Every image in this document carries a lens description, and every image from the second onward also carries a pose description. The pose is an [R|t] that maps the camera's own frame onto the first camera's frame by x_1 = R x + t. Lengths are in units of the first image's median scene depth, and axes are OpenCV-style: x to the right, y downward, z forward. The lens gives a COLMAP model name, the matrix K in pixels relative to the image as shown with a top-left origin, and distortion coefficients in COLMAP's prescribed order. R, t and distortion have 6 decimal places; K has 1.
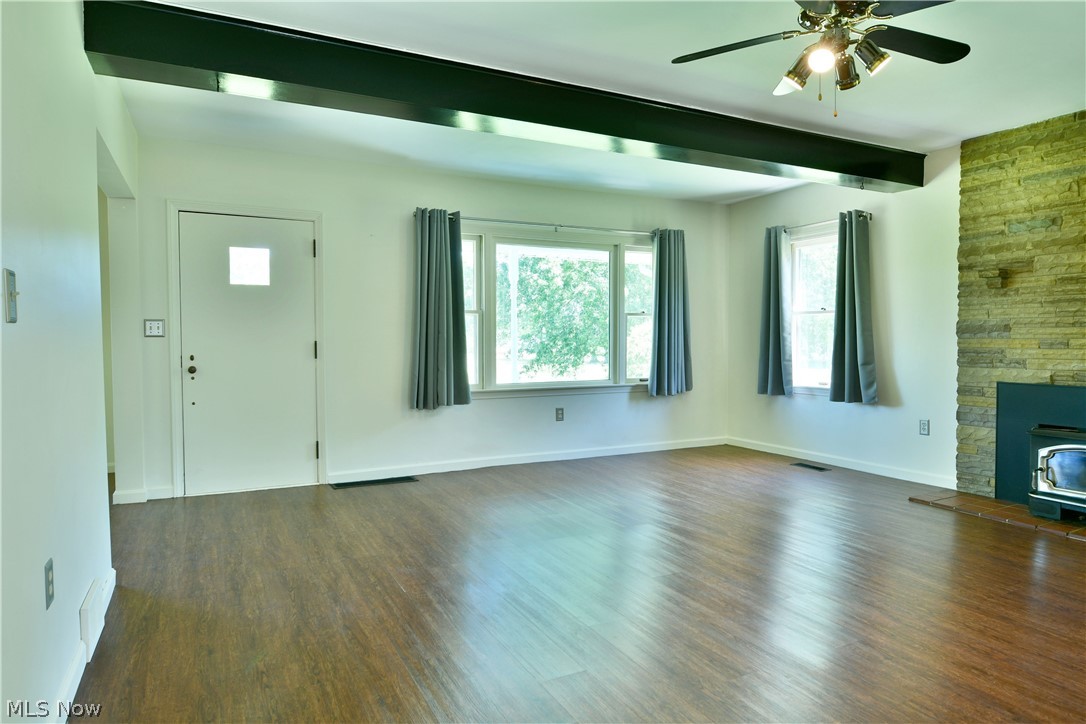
lens RADIAL K [[663.6, 0, 545.7], [0, 663.6, 360.5], [0, 0, 1]] dist [-0.017958, -0.001905]
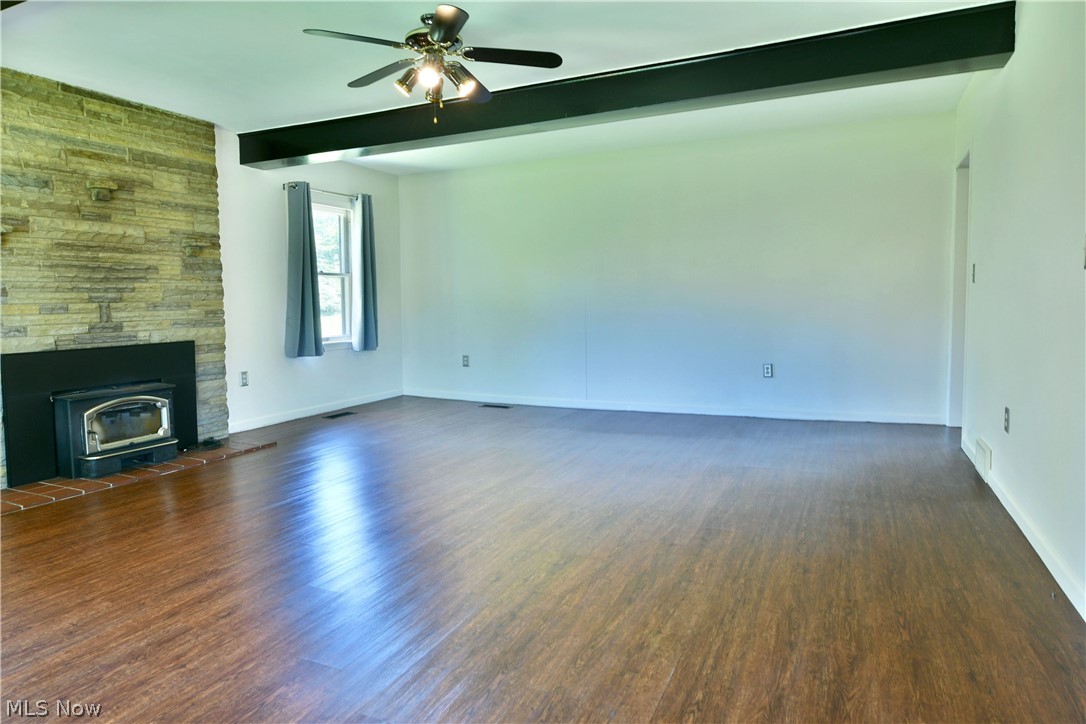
lens RADIAL K [[663.6, 0, 518.0], [0, 663.6, 344.8], [0, 0, 1]] dist [-0.017958, -0.001905]
pose [[-0.592916, -0.042644, 0.804135, -0.397012], [0.044189, 0.995369, 0.085367, -0.022713], [-0.804051, 0.086150, -0.588286, 0.925507]]
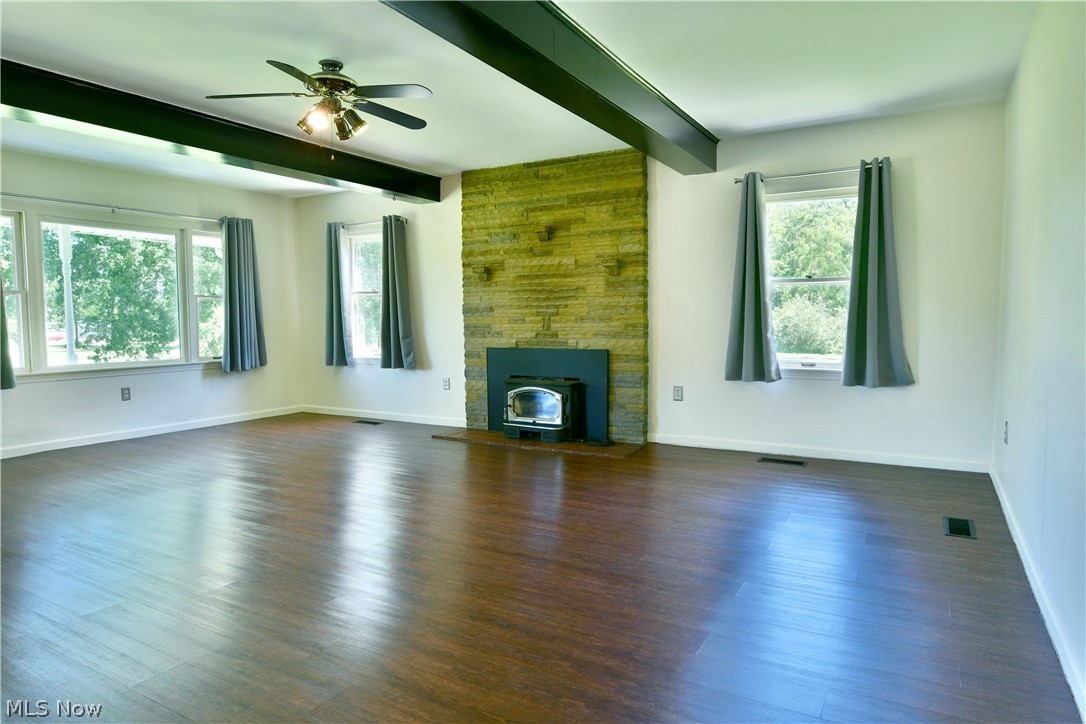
lens RADIAL K [[663.6, 0, 551.6], [0, 663.6, 361.2], [0, 0, 1]] dist [-0.017958, -0.001905]
pose [[0.836883, -0.041482, 0.545807, 0.023434], [0.024459, 0.998962, 0.038419, 0.010176], [-0.546835, -0.018802, 0.837029, -0.257625]]
